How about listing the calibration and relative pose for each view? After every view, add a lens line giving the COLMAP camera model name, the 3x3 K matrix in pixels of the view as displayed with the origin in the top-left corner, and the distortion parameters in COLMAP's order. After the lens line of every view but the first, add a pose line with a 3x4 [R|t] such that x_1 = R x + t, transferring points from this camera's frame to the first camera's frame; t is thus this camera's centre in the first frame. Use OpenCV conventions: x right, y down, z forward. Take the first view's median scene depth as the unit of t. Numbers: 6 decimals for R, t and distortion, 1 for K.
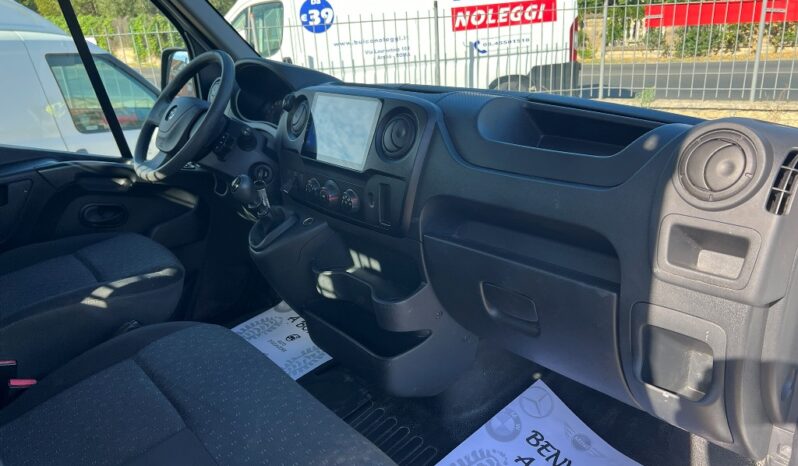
lens RADIAL K [[606.4, 0, 399.0], [0, 606.4, 233.0], [0, 0, 1]] dist [0.045248, -0.079841]
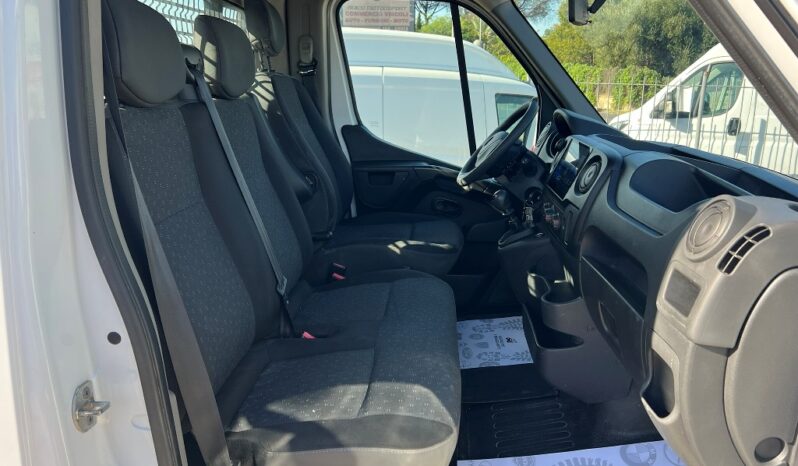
lens RADIAL K [[588.7, 0, 396.3], [0, 588.7, 243.6], [0, 0, 1]] dist [0.057748, -0.059984]
pose [[0.717876, 0.247406, -0.650726, 0.469410], [-0.281020, 0.958166, 0.054276, 0.015982], [0.636931, 0.143904, 0.757371, -0.148474]]
